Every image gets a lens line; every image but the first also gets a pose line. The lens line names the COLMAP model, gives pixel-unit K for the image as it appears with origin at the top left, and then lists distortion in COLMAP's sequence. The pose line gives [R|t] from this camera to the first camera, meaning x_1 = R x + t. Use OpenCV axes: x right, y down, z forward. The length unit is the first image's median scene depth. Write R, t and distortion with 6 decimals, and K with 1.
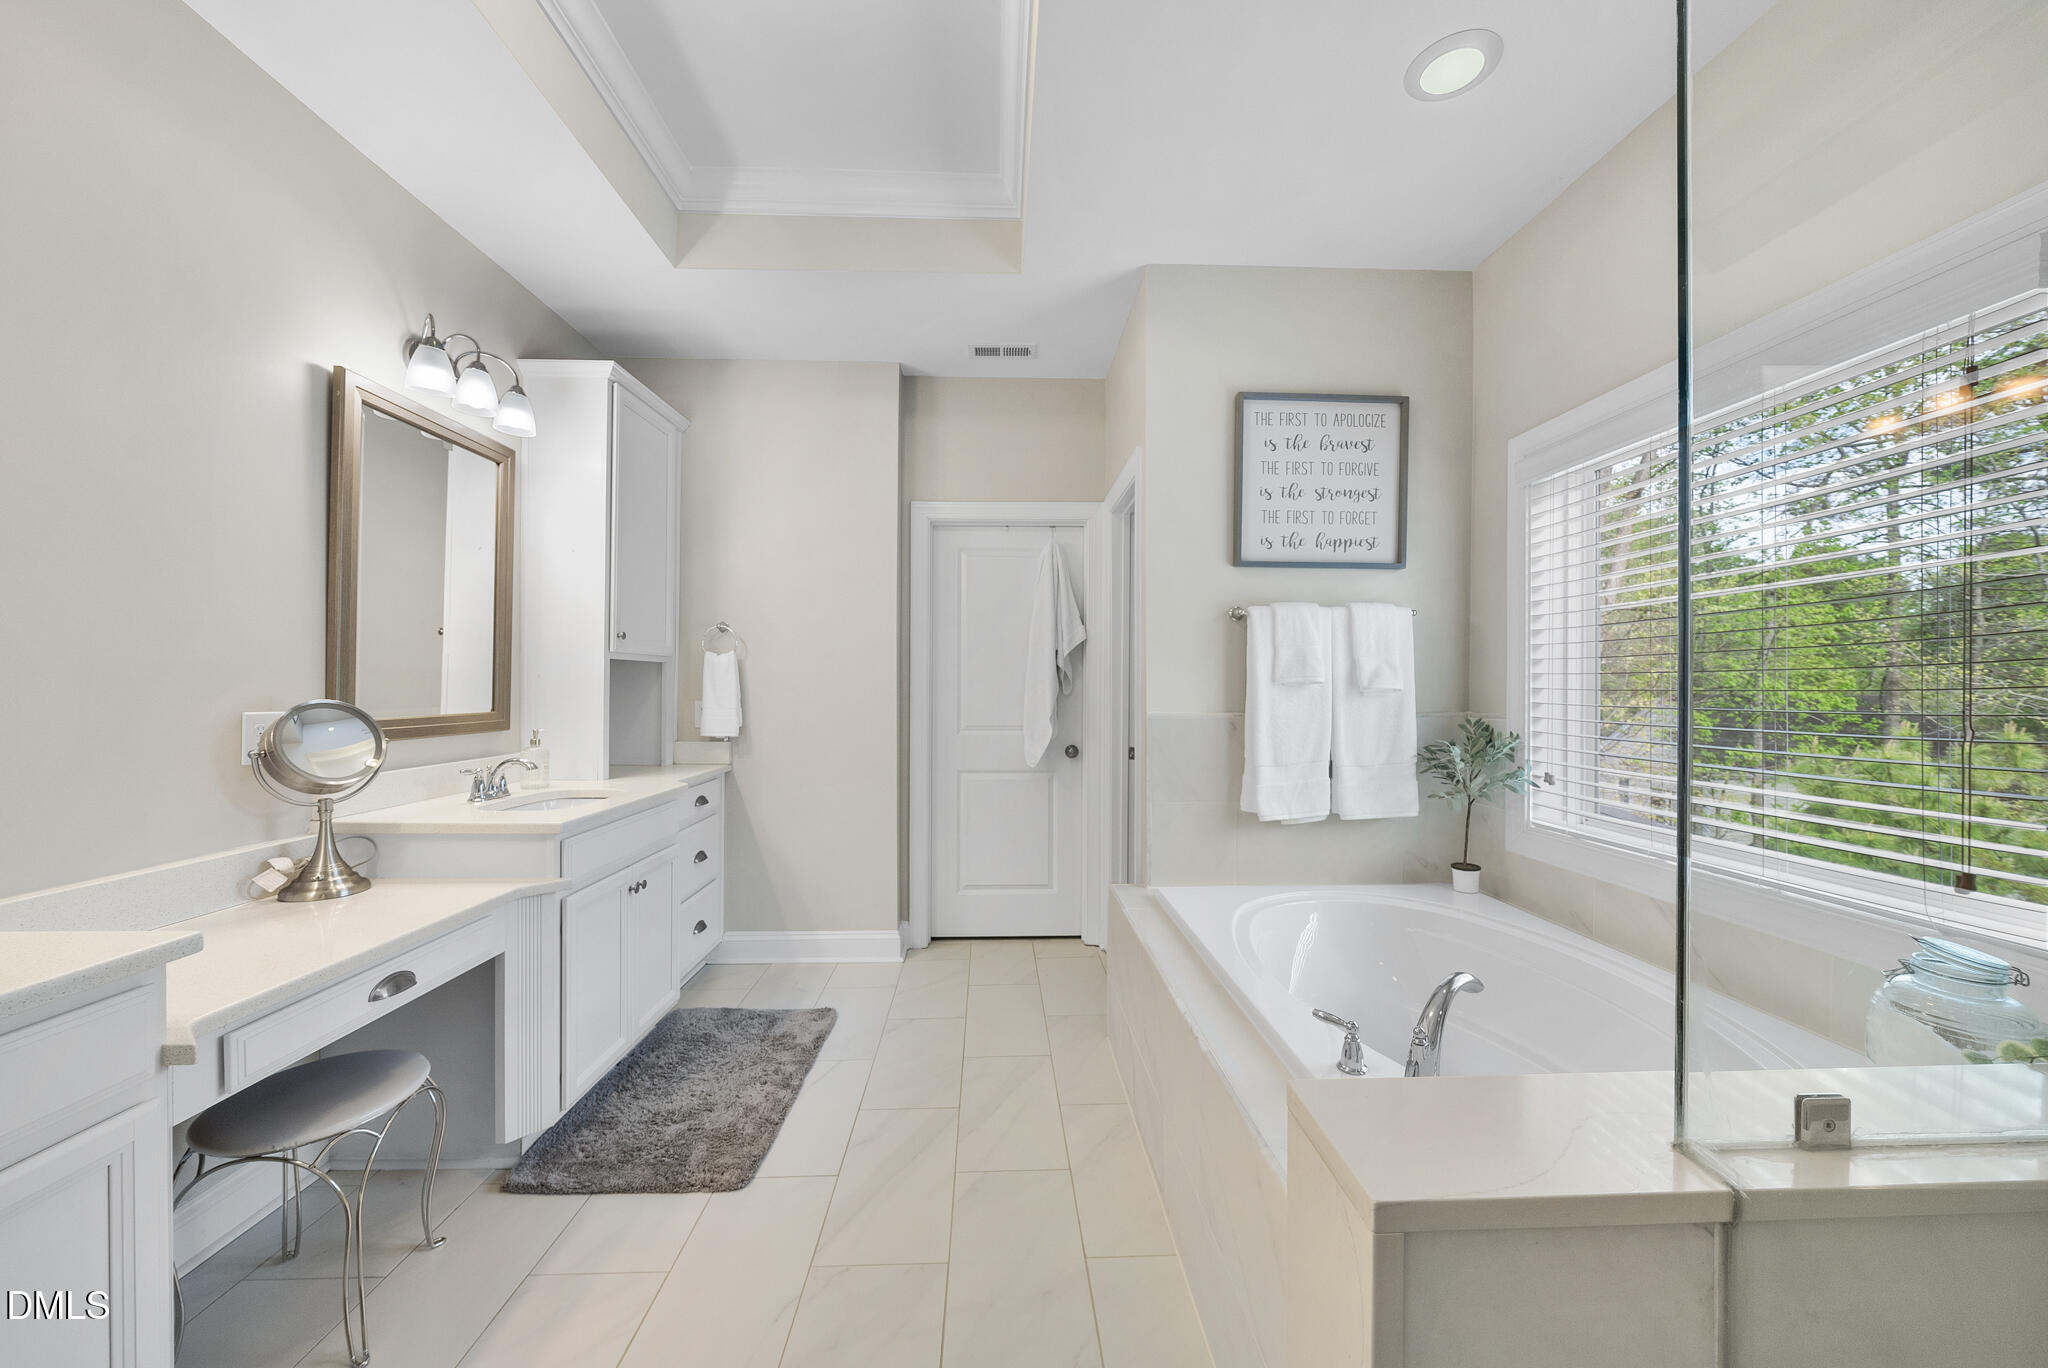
lens RADIAL K [[800.0, 0, 1033.8], [0, 800.0, 686.3], [0, 0, 1]] dist [-0.003318, -0.000557]
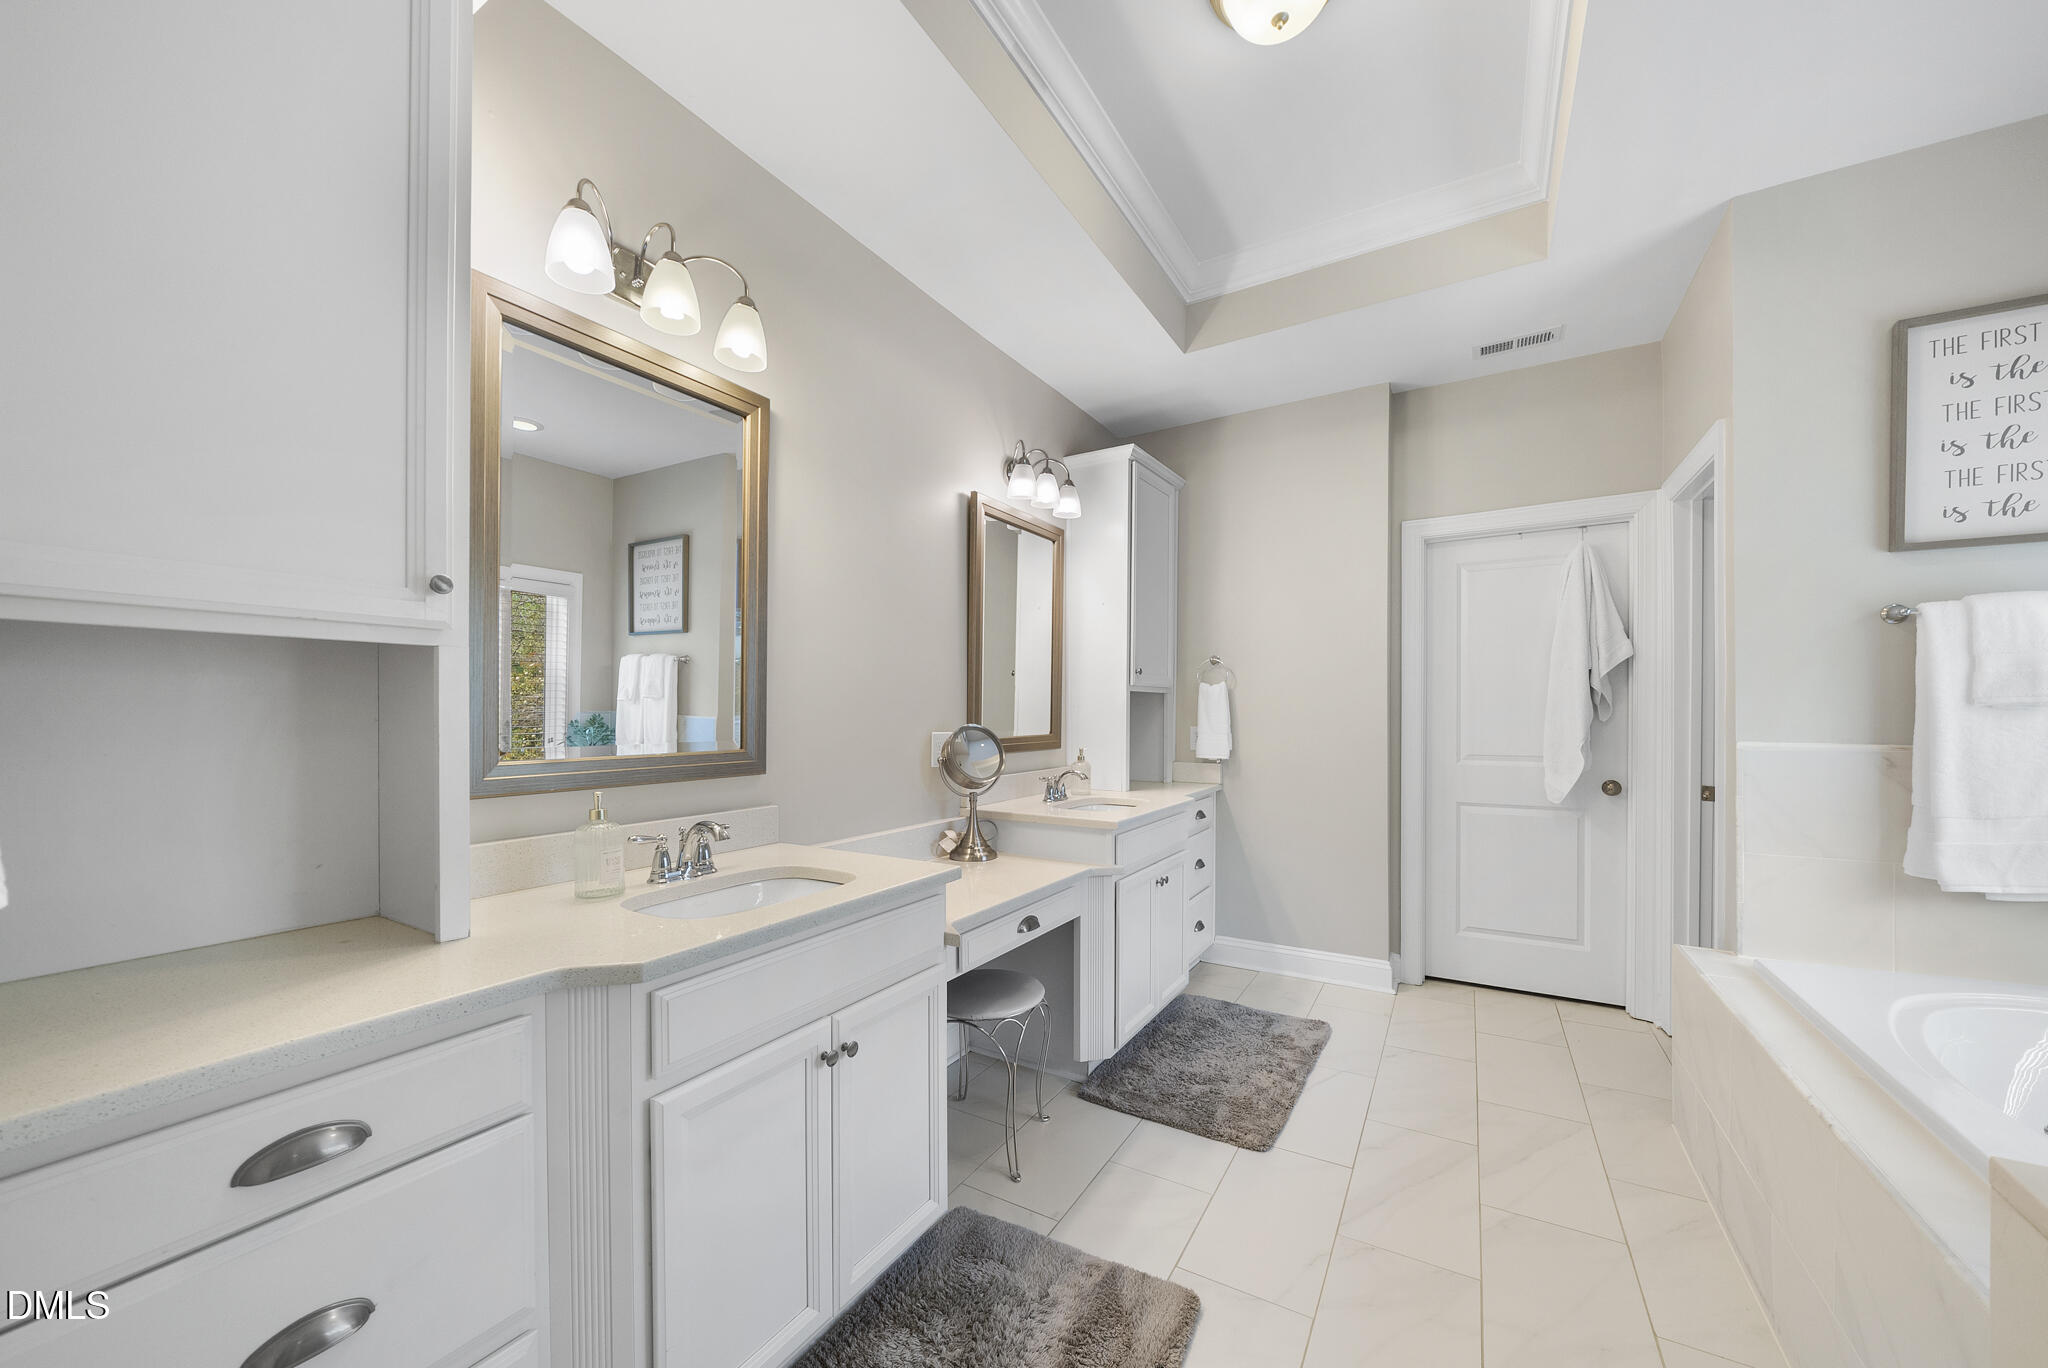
lens RADIAL K [[800.0, 0, 976.1], [0, 800.0, 716.7], [0, 0, 1]] dist [-0.003318, -0.000557]
pose [[0.821769, -0.002746, -0.569814, -0.033458], [0.005396, 0.999981, 0.002963, -0.000647], [0.569796, -0.005510, 0.821768, -0.117466]]
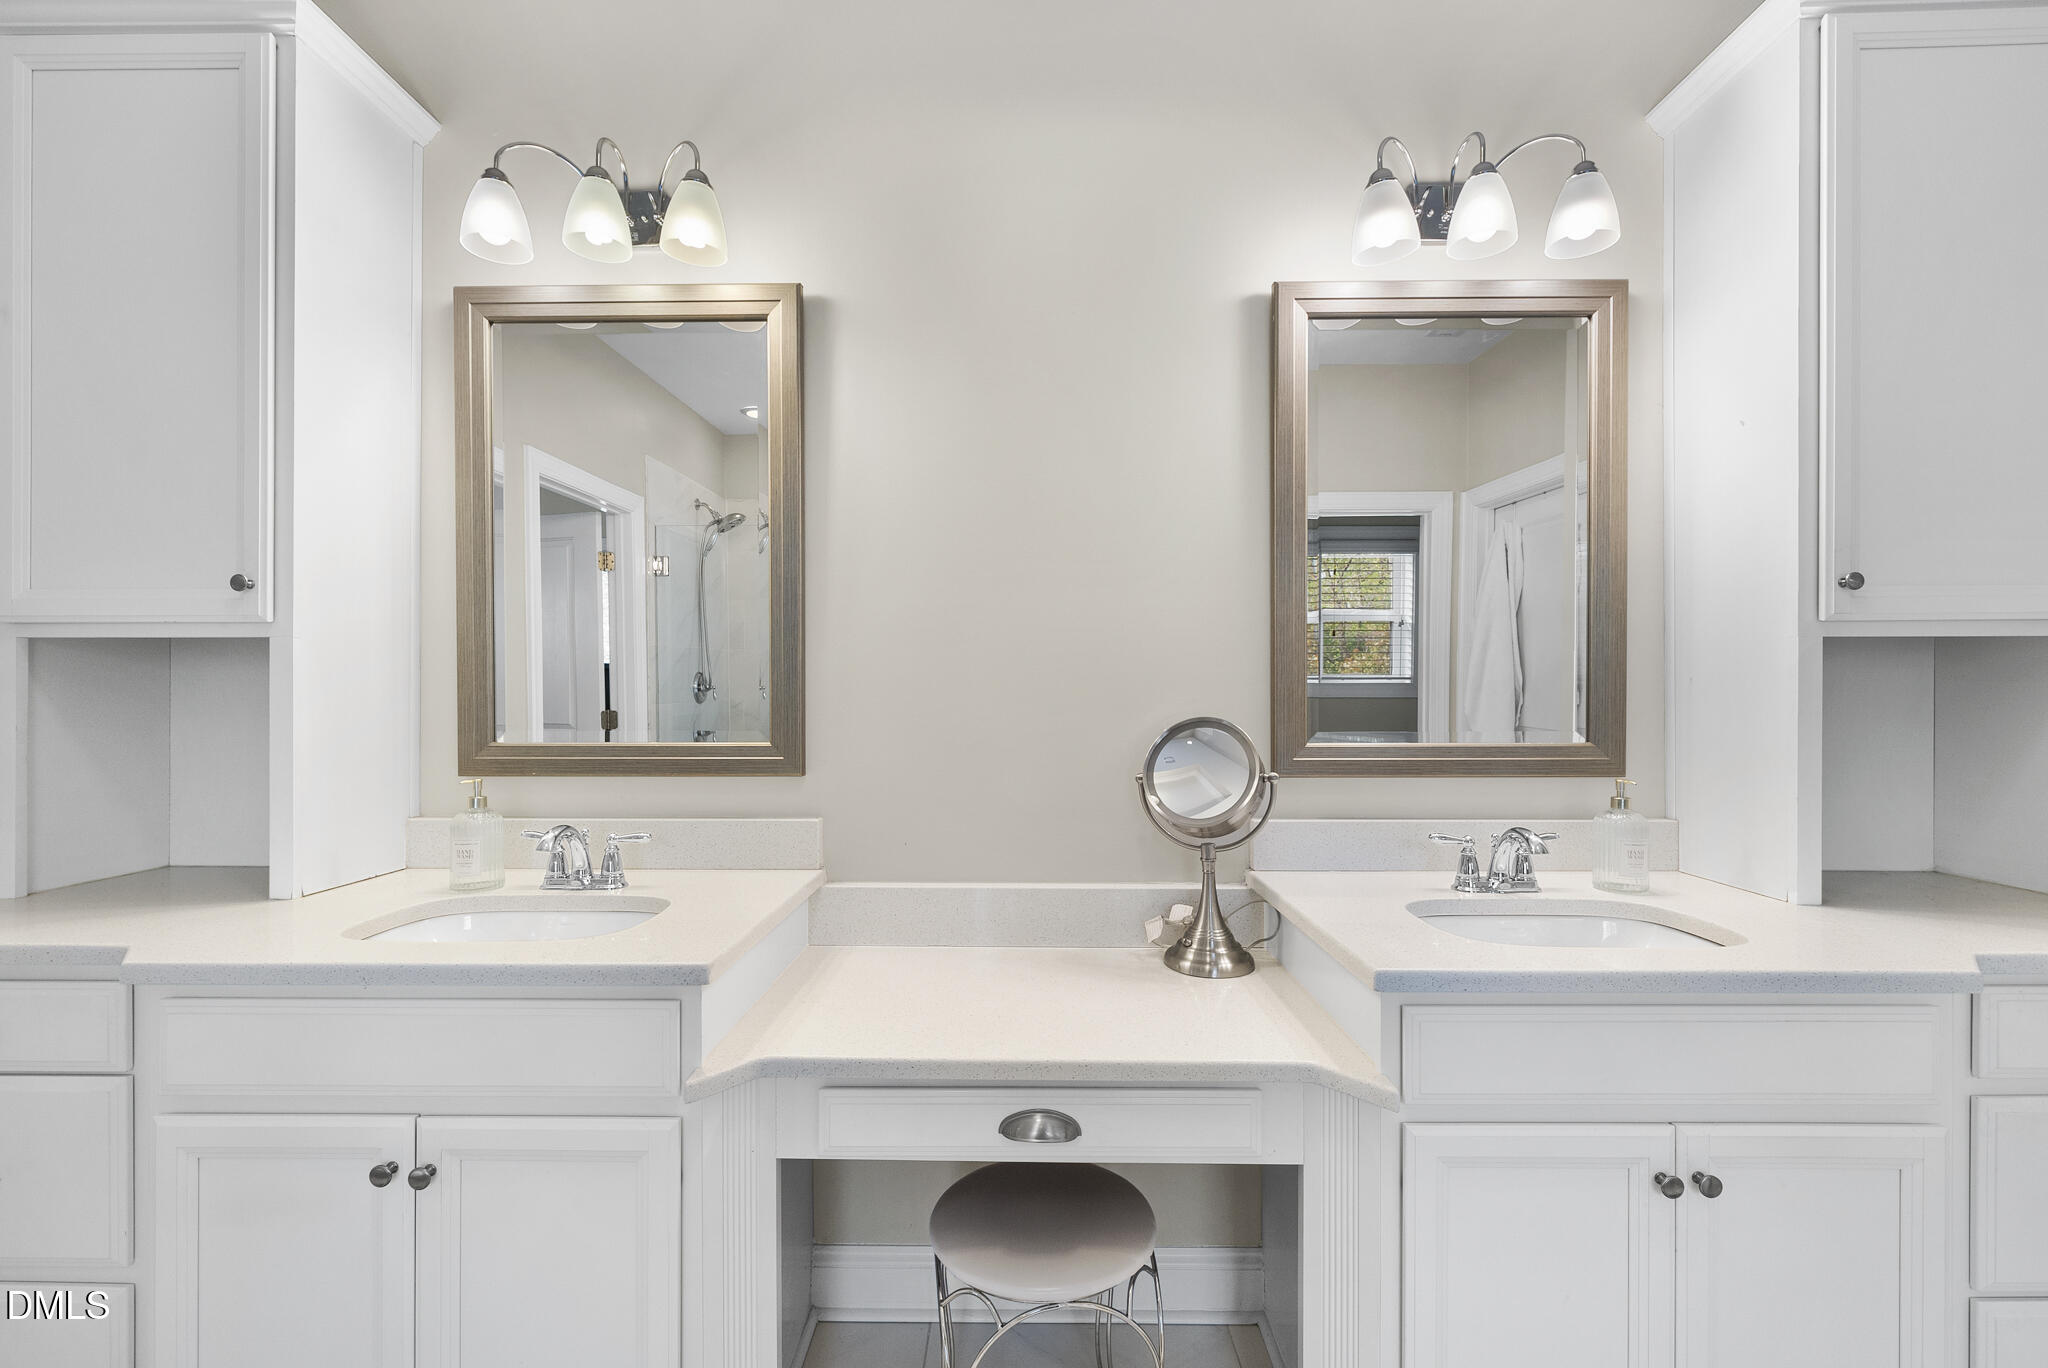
lens RADIAL K [[833.8, 0, 1033.6], [0, 833.8, 697.3], [0, 0, 1]] dist [-0.003251, 0.000482]
pose [[-0.050588, 0.005126, -0.998706, -0.036574], [0.001594, 0.999986, 0.005052, -0.004359], [0.998718, -0.001336, -0.050595, 0.531503]]
